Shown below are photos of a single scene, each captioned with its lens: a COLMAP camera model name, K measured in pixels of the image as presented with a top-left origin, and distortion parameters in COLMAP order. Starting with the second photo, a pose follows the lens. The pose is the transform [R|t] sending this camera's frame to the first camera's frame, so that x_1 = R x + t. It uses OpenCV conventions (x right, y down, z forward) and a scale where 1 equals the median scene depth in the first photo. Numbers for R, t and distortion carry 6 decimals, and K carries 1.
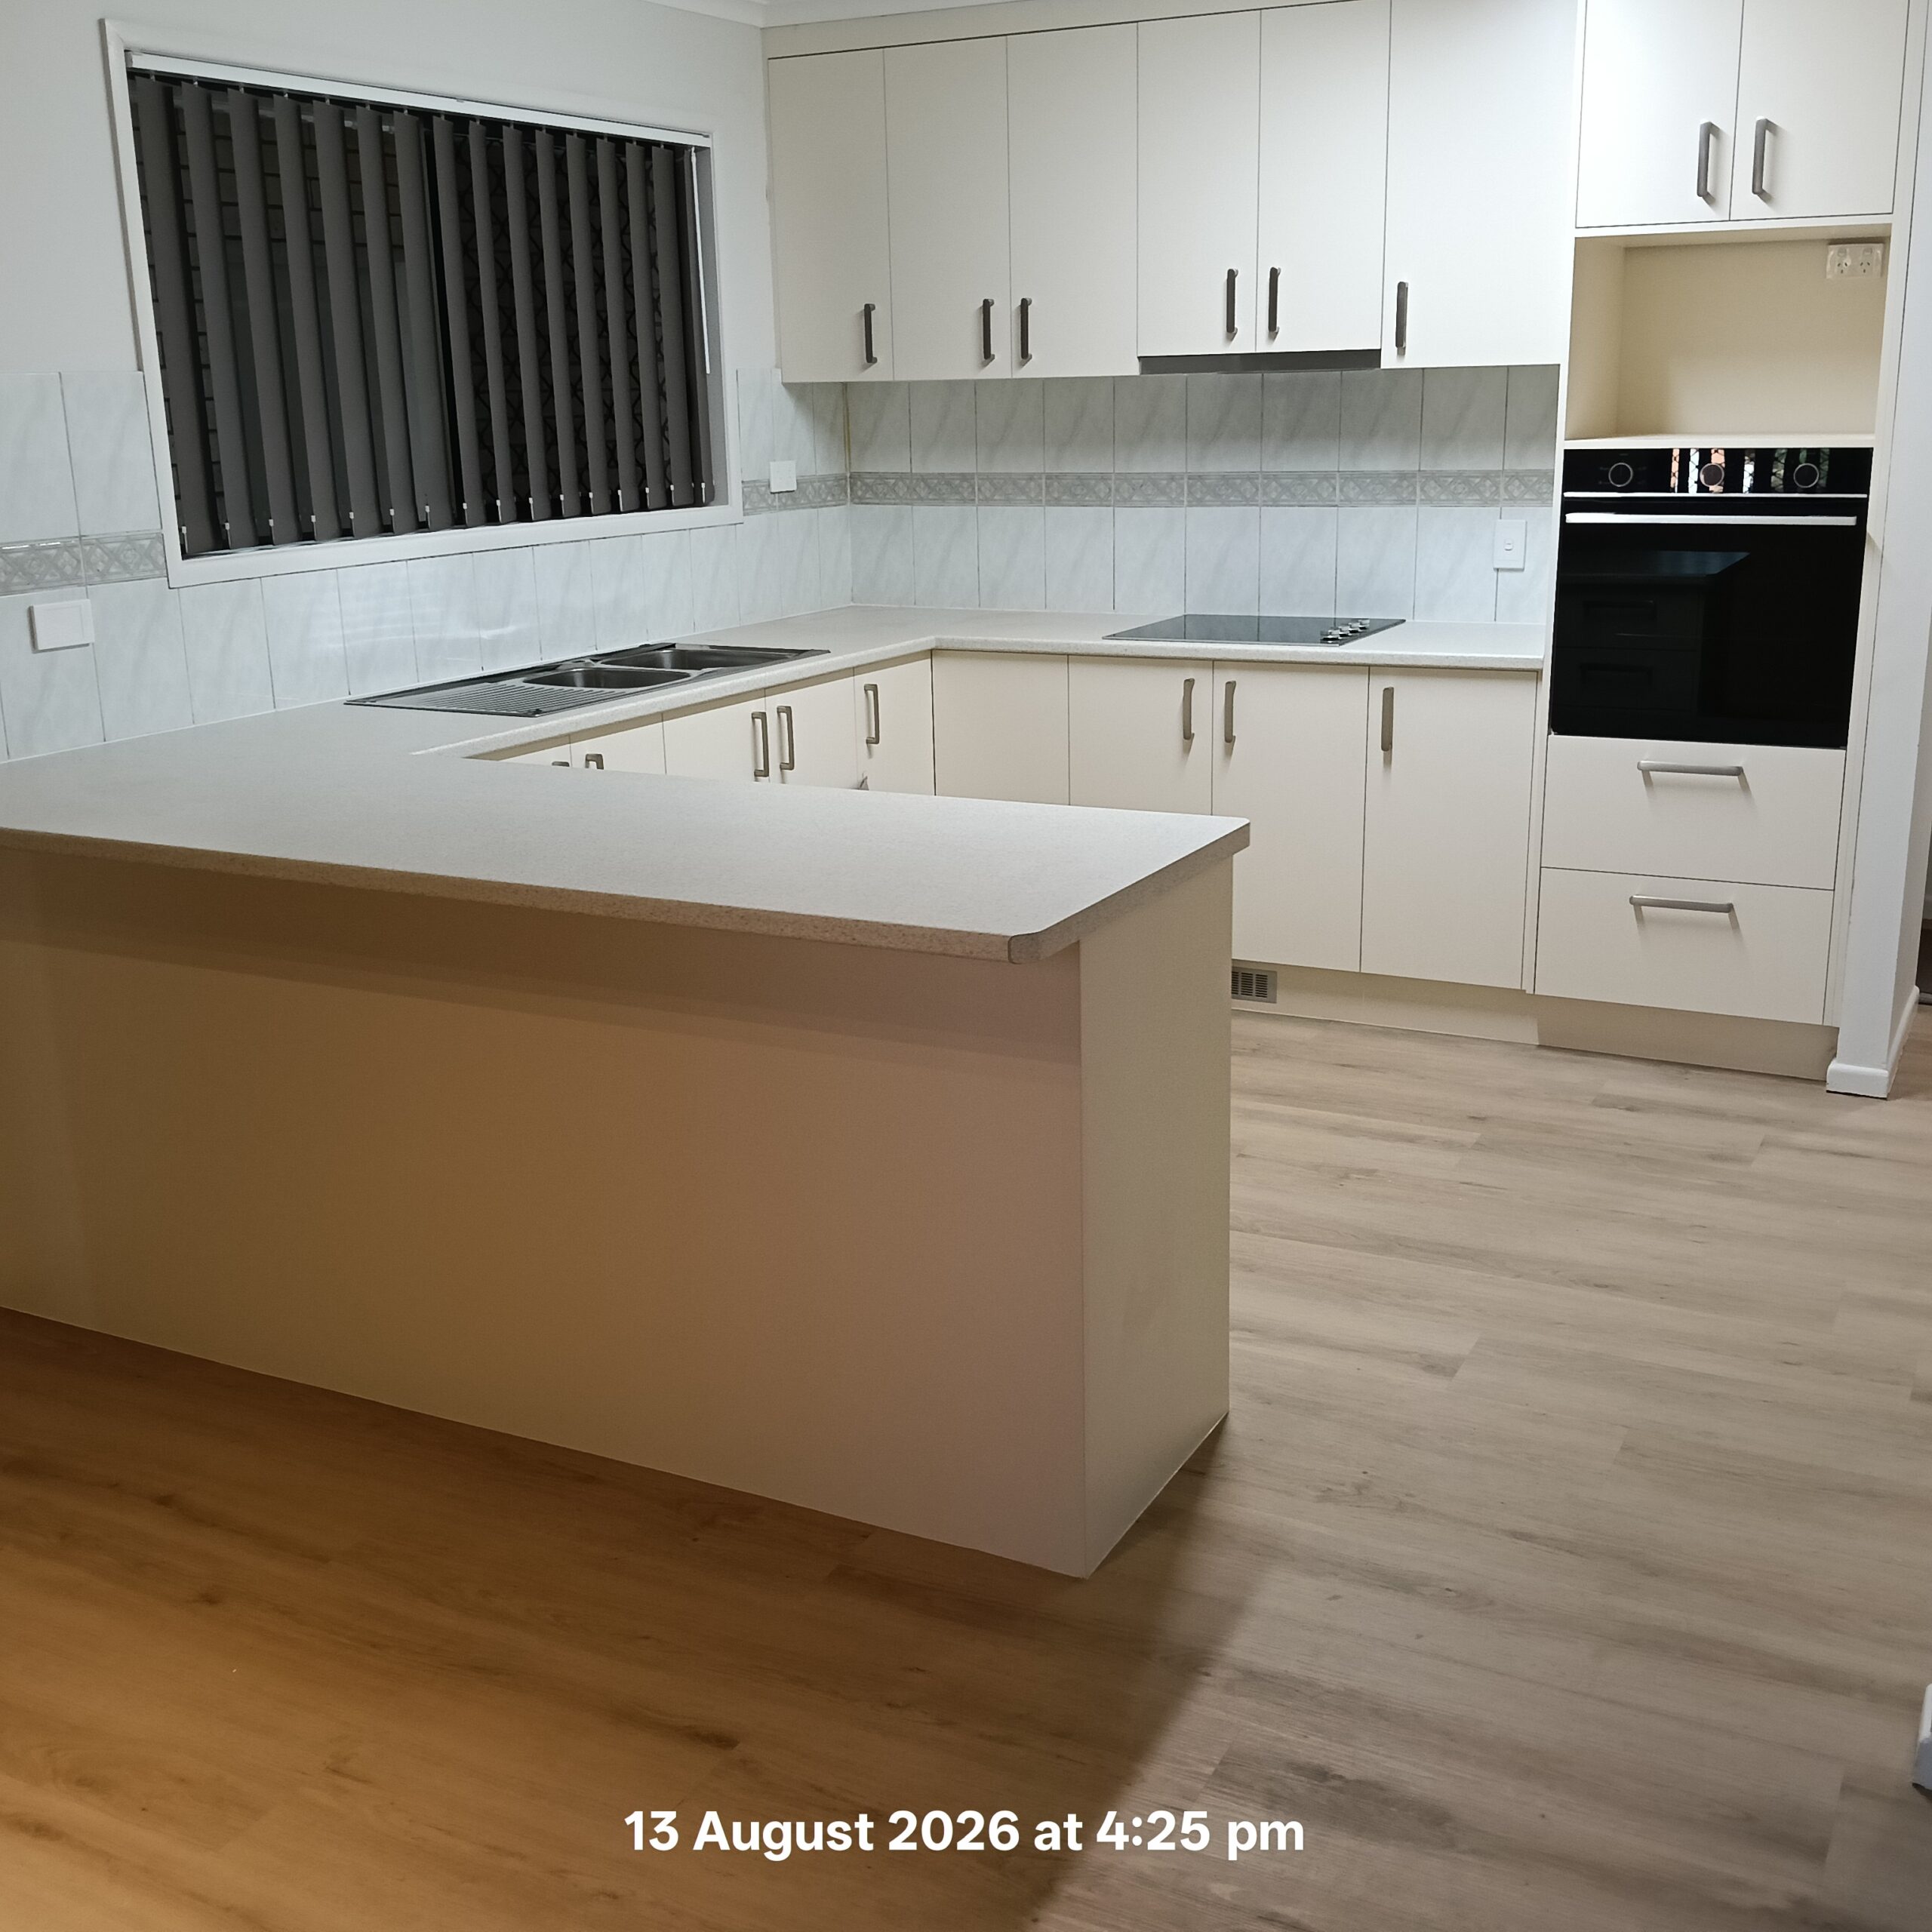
lens RADIAL K [[2158.2, 0, 966.0], [0, 2158.2, 966.0], [0, 0, 1]] dist [0.196436, -0.470890]
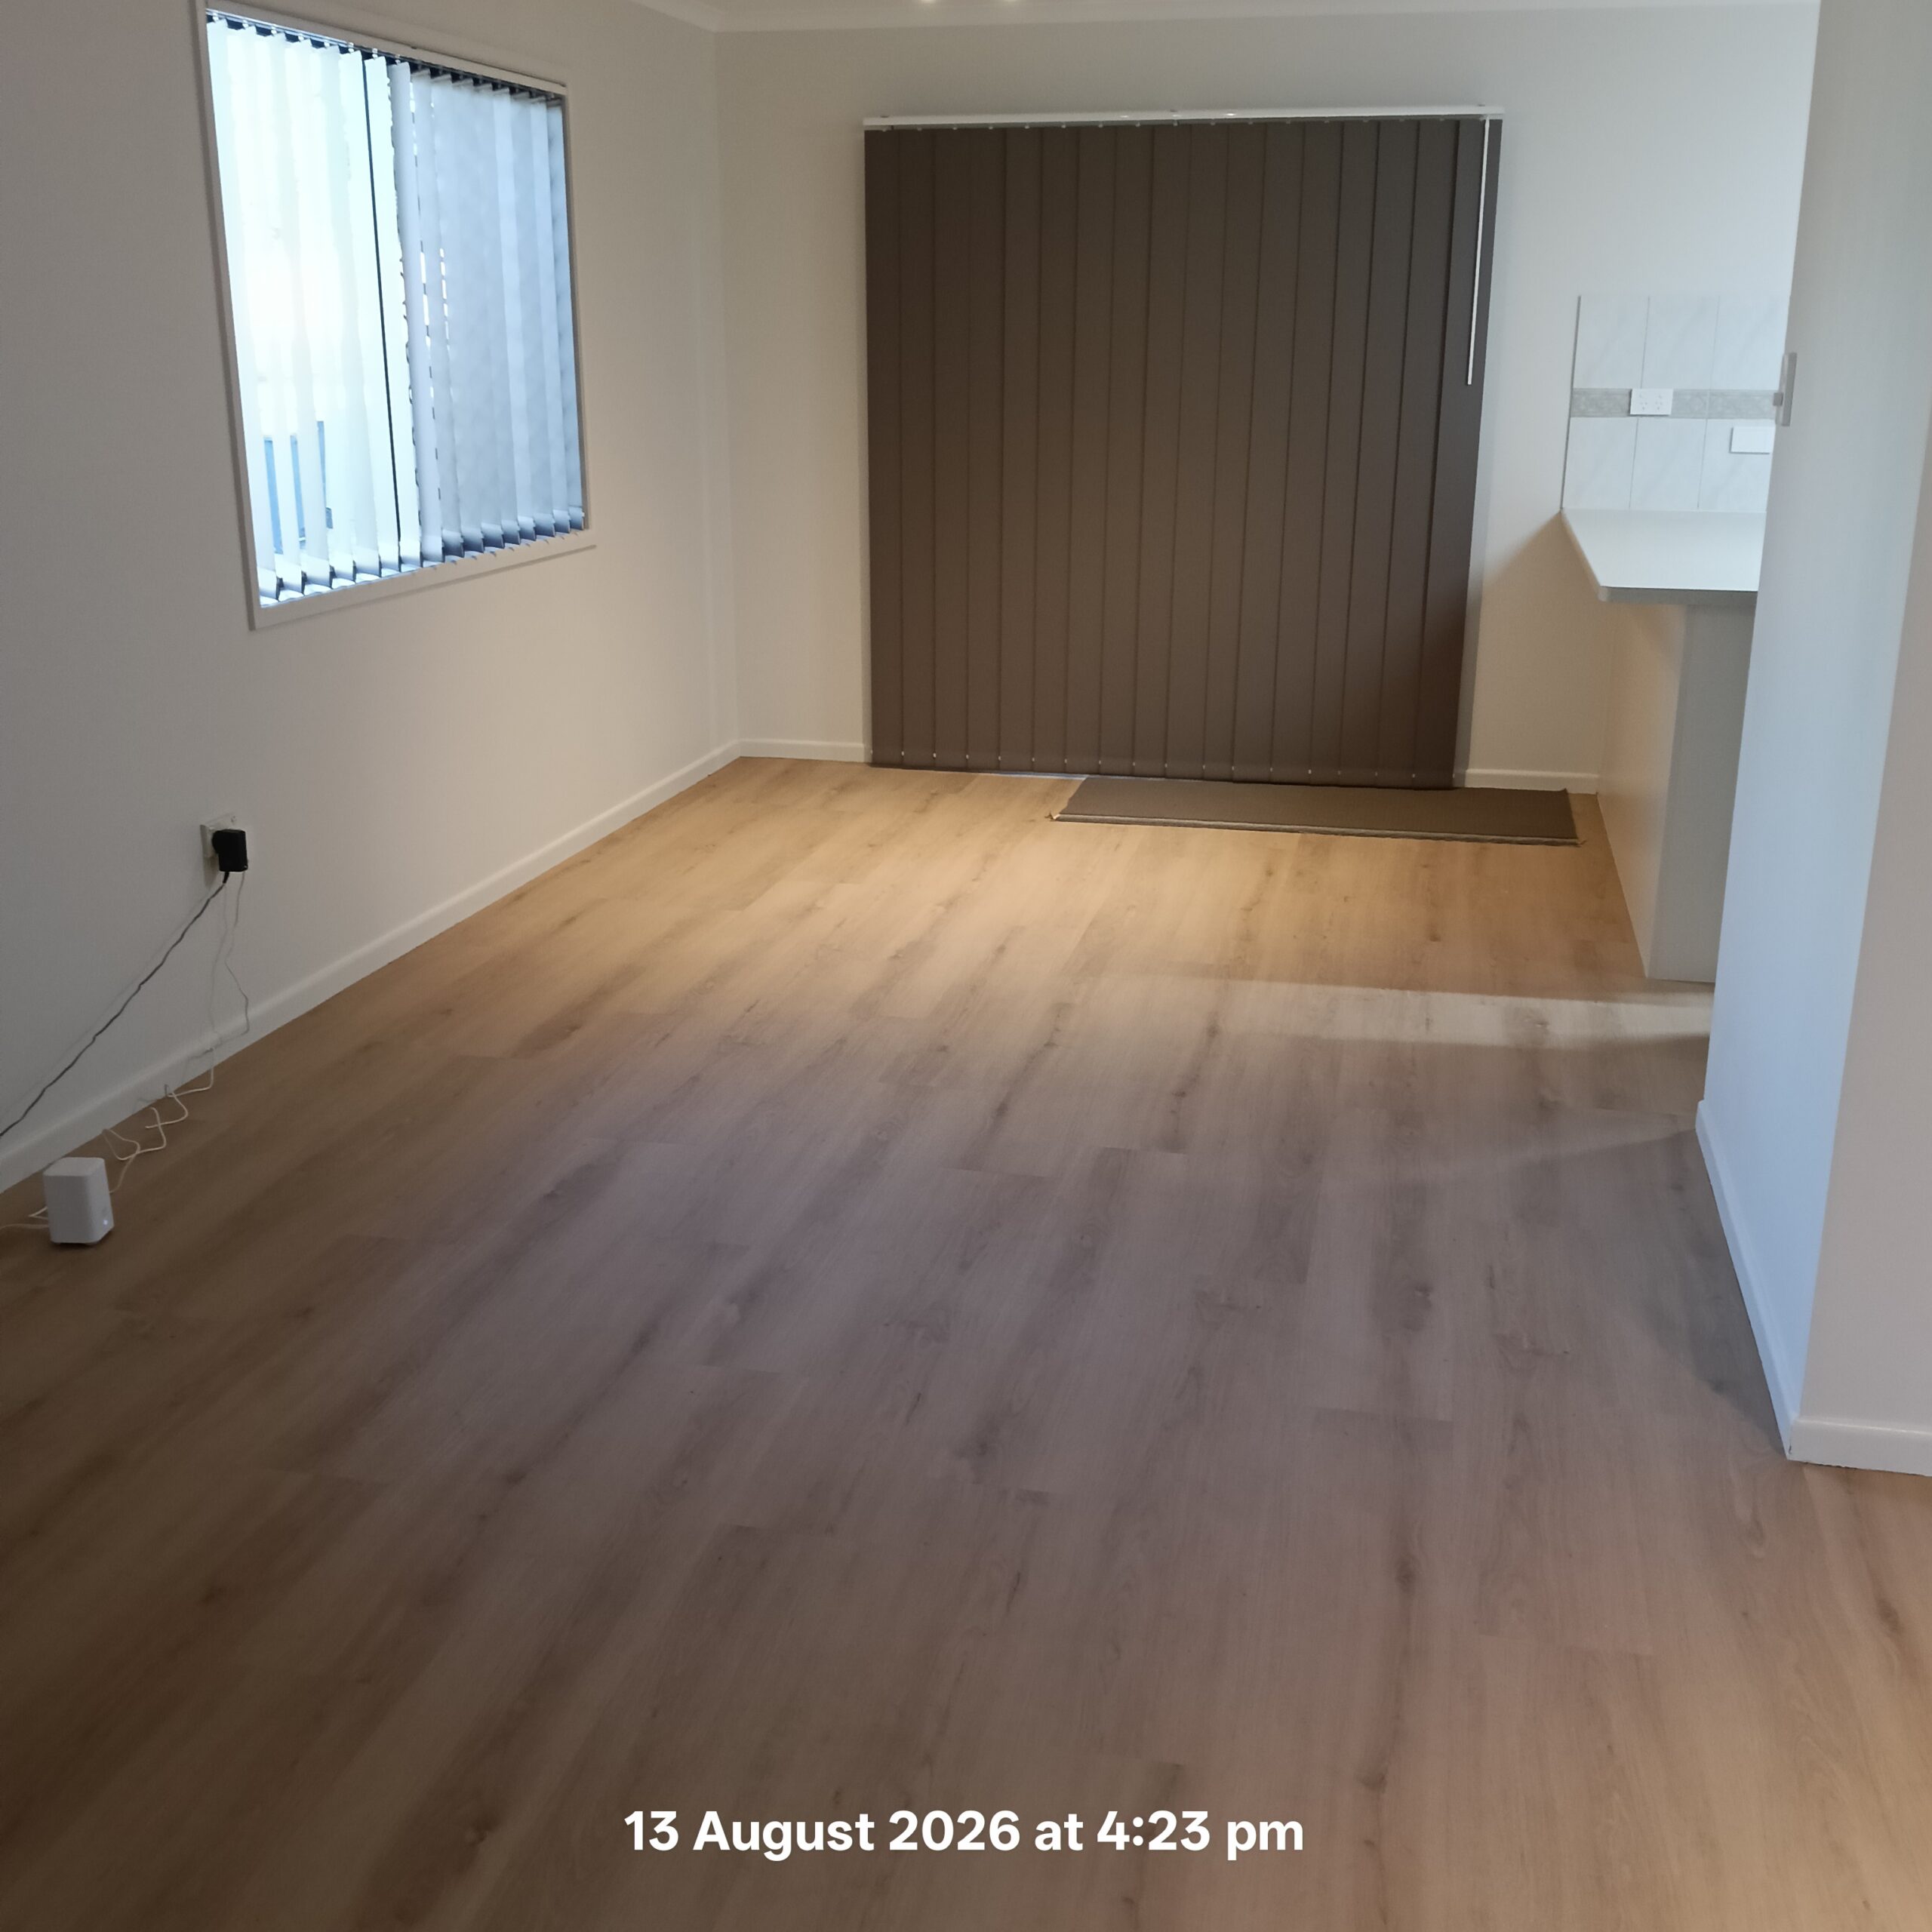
lens RADIAL K [[2158.2, 0, 966.0], [0, 2158.2, 966.0], [0, 0, 1]] dist [0.196436, -0.470890]
pose [[0.295580, 0.315865, -0.901589, 1.112939], [-0.263007, 0.934193, 0.241063, -0.019672], [0.918401, 0.165871, 0.359203, -0.148186]]
